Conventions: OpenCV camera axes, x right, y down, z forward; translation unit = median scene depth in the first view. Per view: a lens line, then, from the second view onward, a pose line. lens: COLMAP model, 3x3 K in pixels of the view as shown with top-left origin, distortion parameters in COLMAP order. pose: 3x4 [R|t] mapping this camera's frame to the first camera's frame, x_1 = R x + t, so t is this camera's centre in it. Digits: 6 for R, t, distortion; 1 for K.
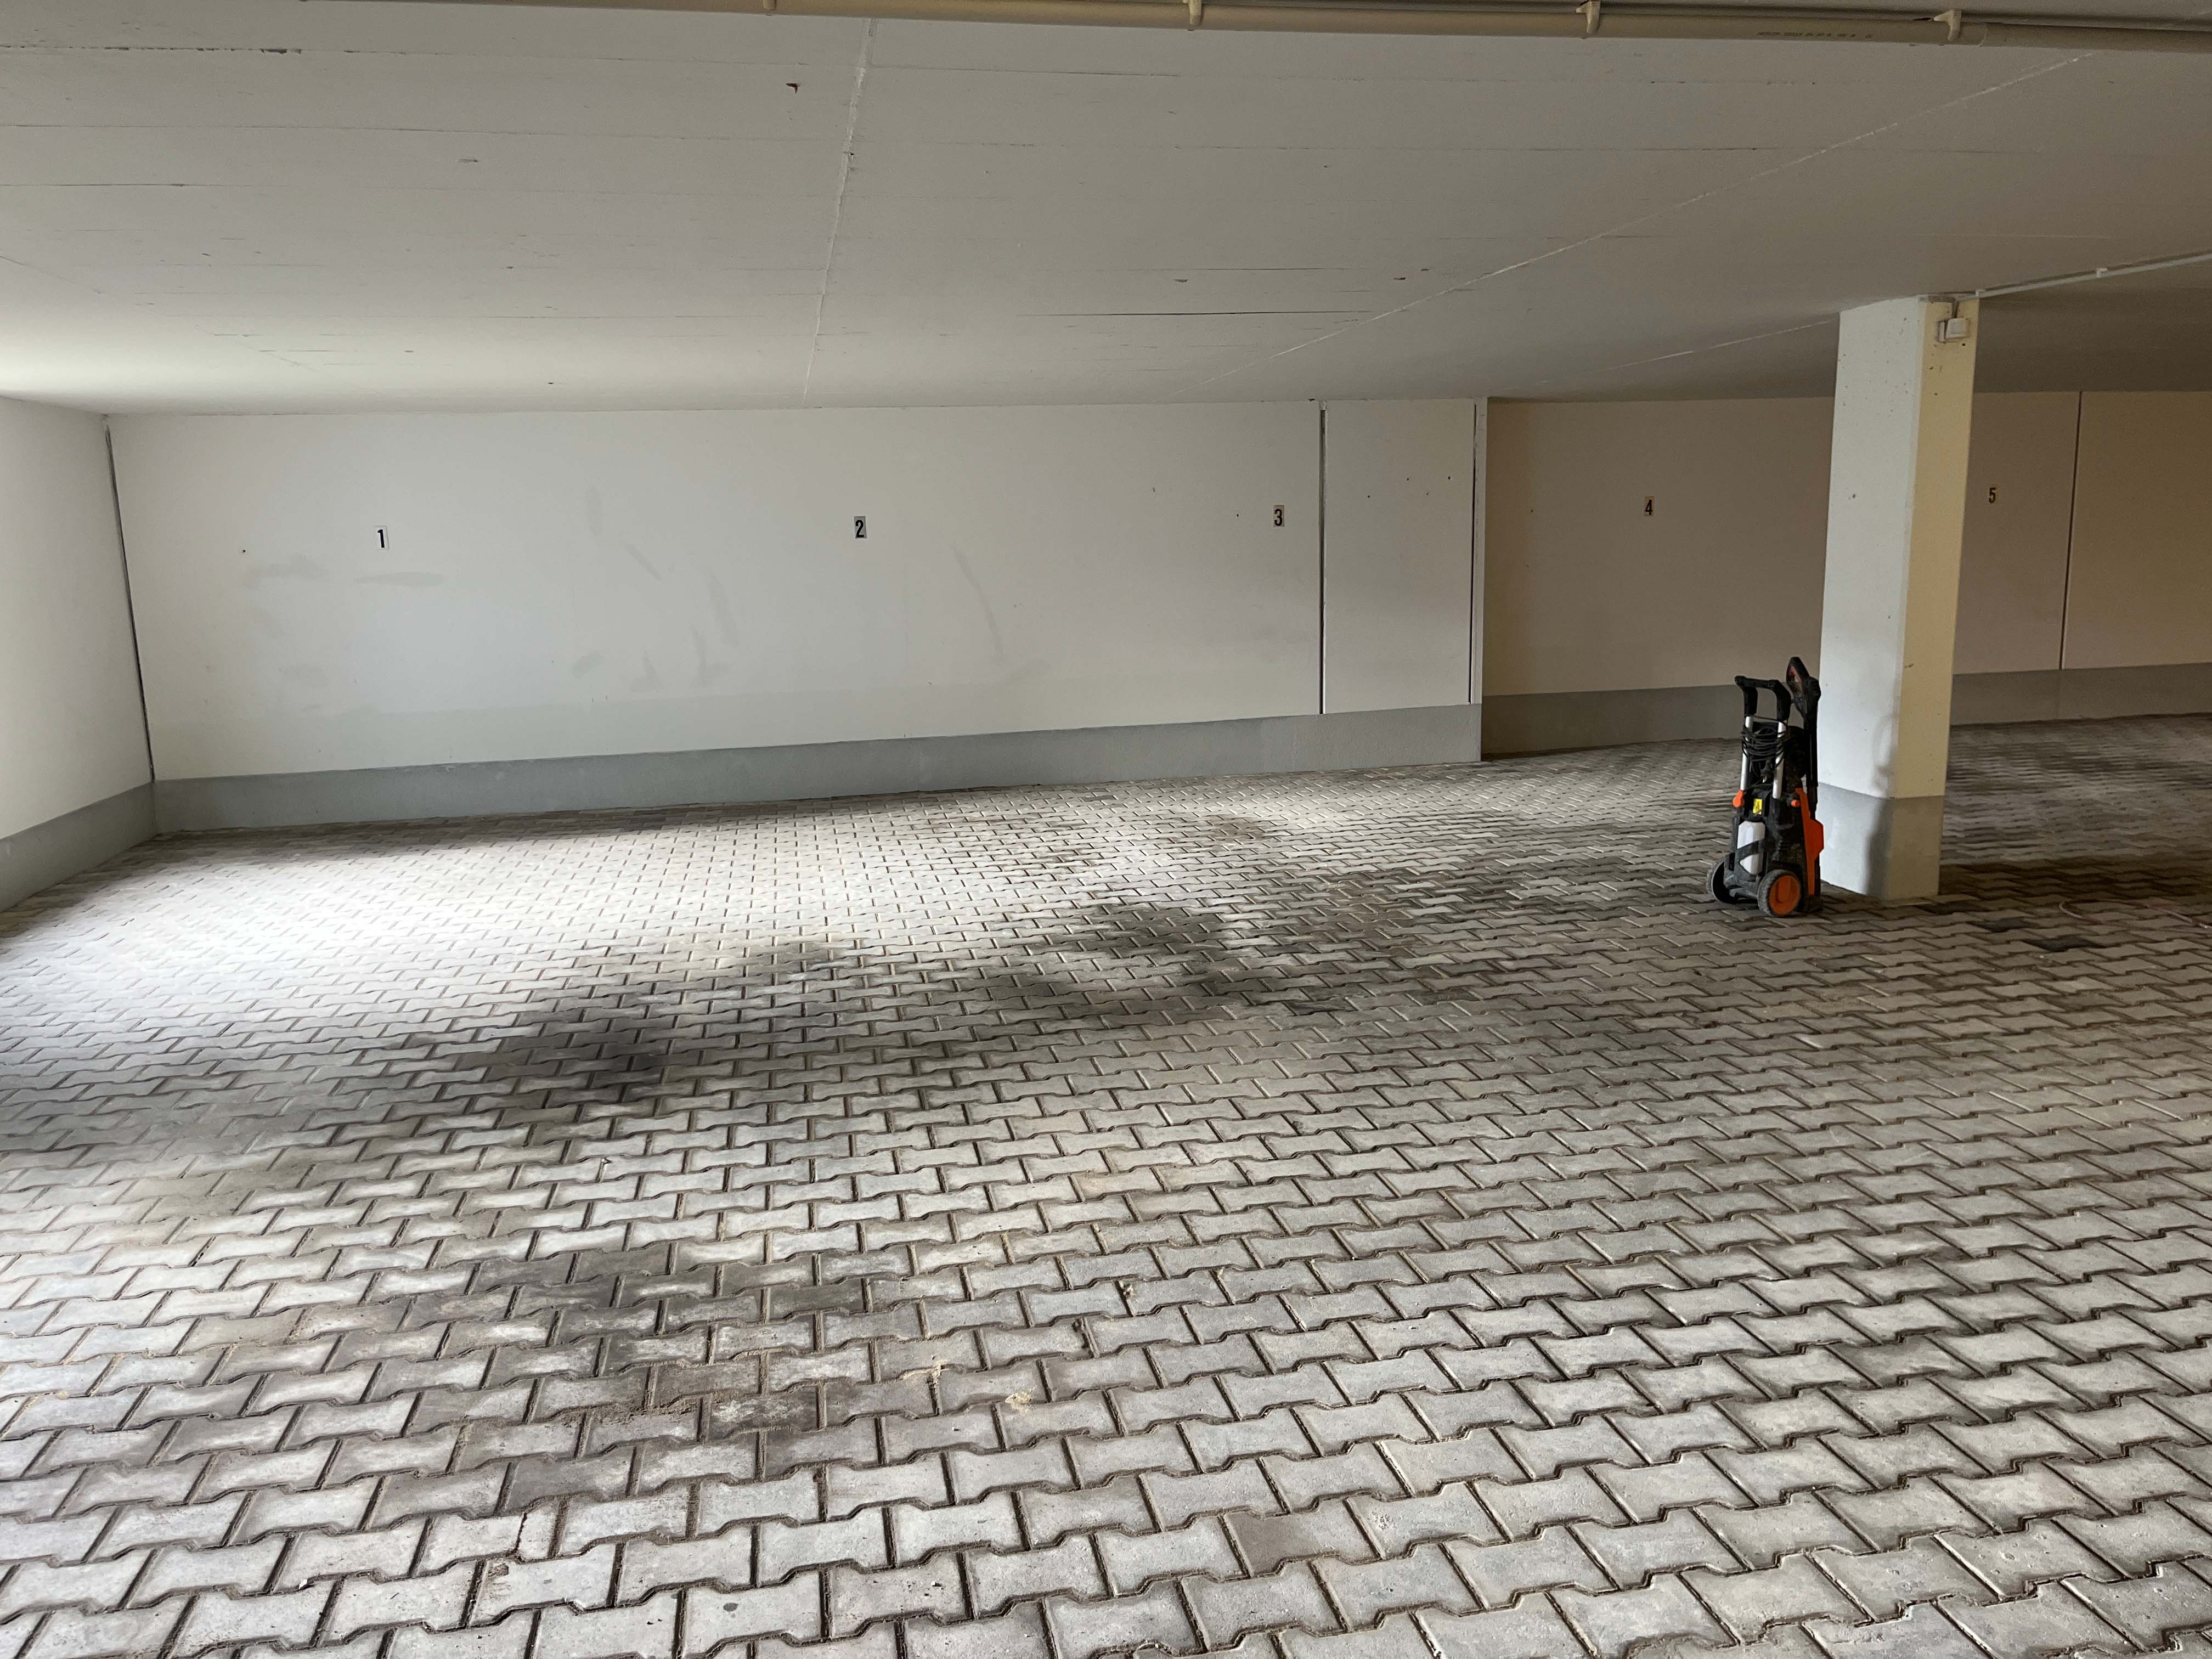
lens RADIAL K [[1656.6, 0, 1113.6], [0, 1656.6, 830.6], [0, 0, 1]] dist [0.023100, -0.018261]
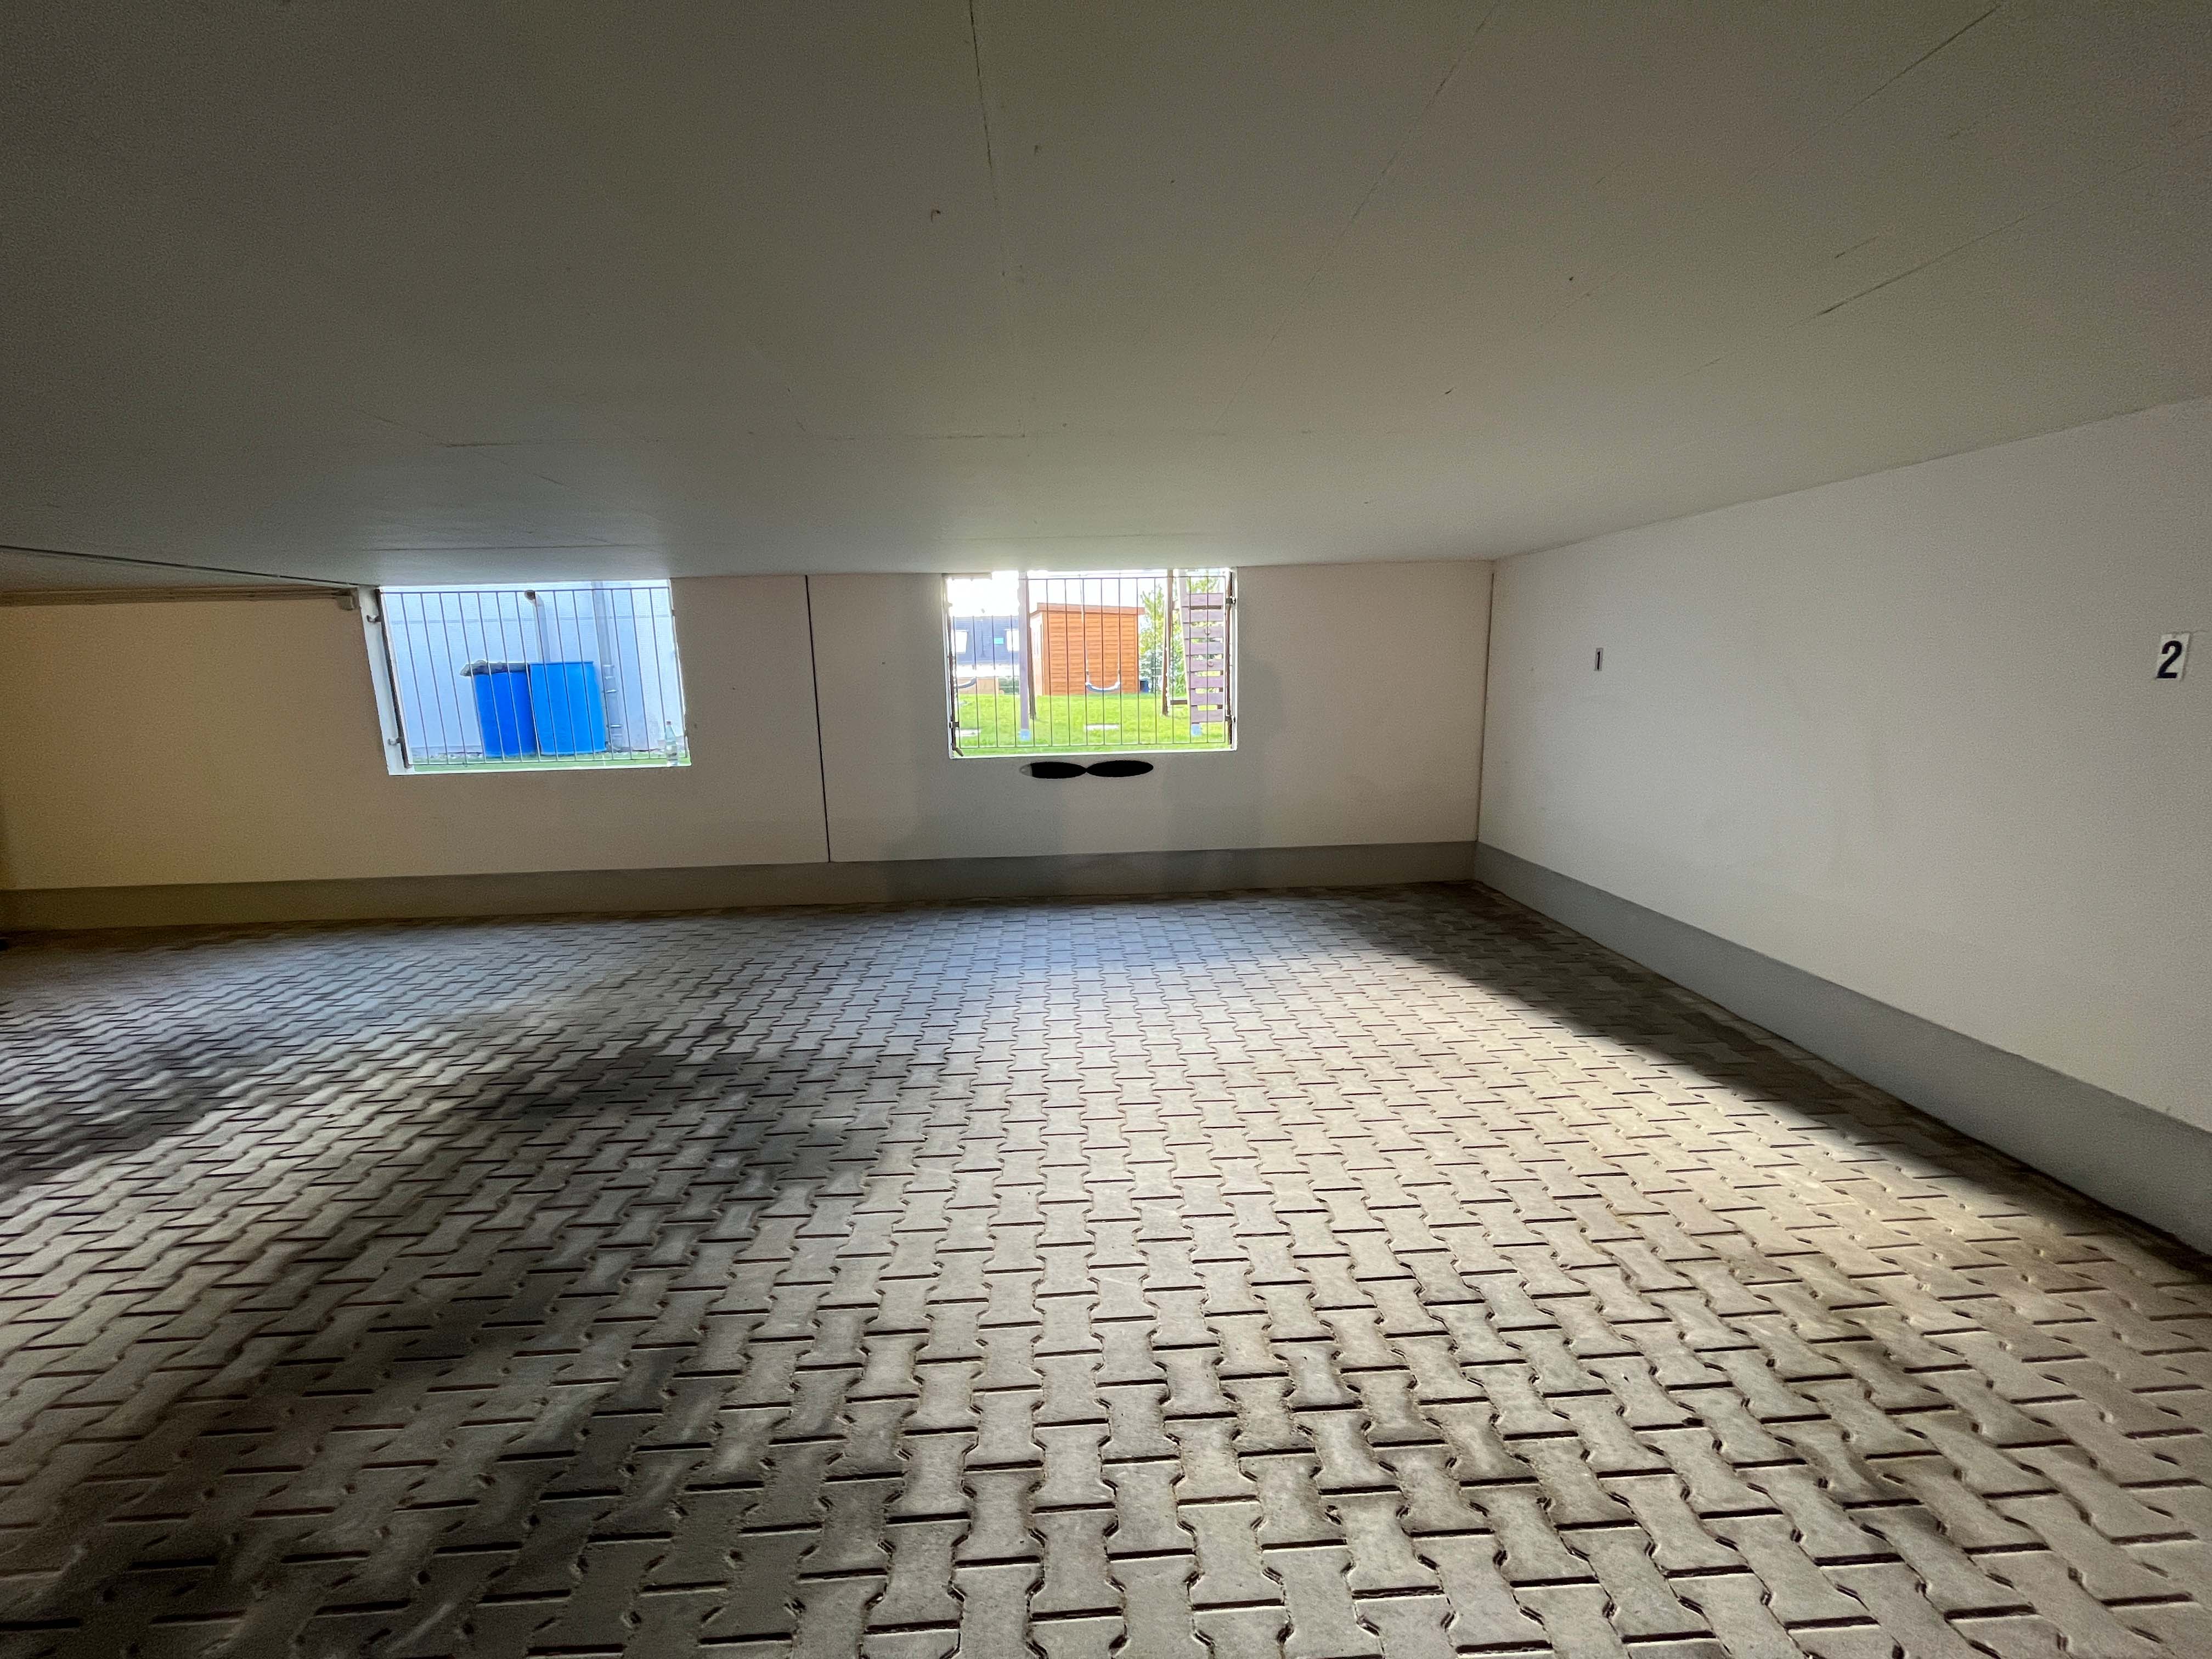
lens RADIAL K [[874.1, 0, 1110.8], [0, 874.1, 834.7], [0, 0, 1]] dist [-0.012205, -0.000363]
pose [[-0.124825, 0.214657, -0.968680, 0.312591], [-0.151858, 0.960679, 0.232453, -0.333990], [0.980488, 0.176118, -0.087320, 1.657689]]
